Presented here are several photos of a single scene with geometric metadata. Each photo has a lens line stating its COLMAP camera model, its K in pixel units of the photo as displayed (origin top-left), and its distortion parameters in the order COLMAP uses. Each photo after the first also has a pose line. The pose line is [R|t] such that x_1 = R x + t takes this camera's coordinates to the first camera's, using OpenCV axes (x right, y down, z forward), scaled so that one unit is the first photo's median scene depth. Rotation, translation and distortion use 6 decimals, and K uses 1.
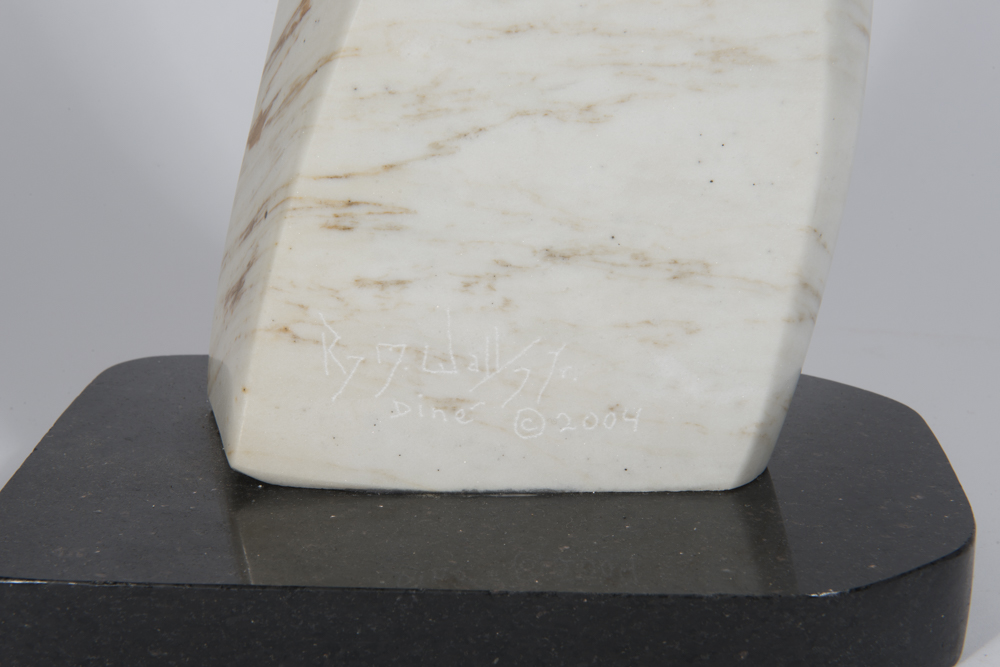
lens RADIAL K [[1911.5, 0, 498.1], [0, 1911.5, 337.3], [0, 0, 1]] dist [0.121483, 0.000000]
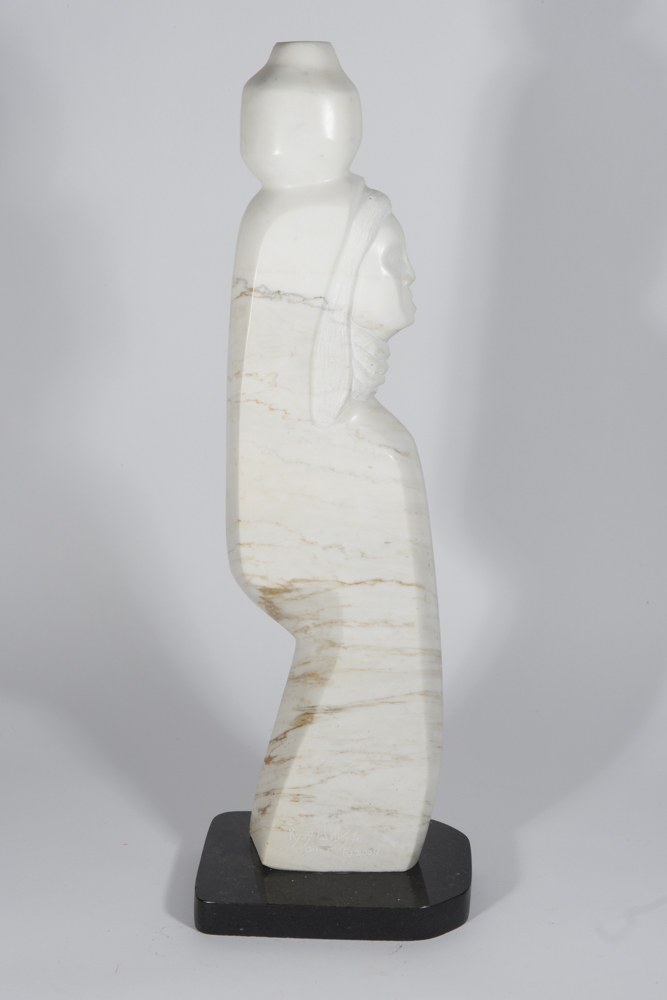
lens RADIAL K [[1786.7, 0, 335.6], [0, 1786.7, 500.8], [0, 0, 1]] dist [0.176127, 0.000000]
pose [[0.999936, 0.002214, -0.011109, 0.030734], [-0.002271, 0.999984, -0.005119, -0.608797], [0.011098, 0.005143, 0.999925, -2.407165]]
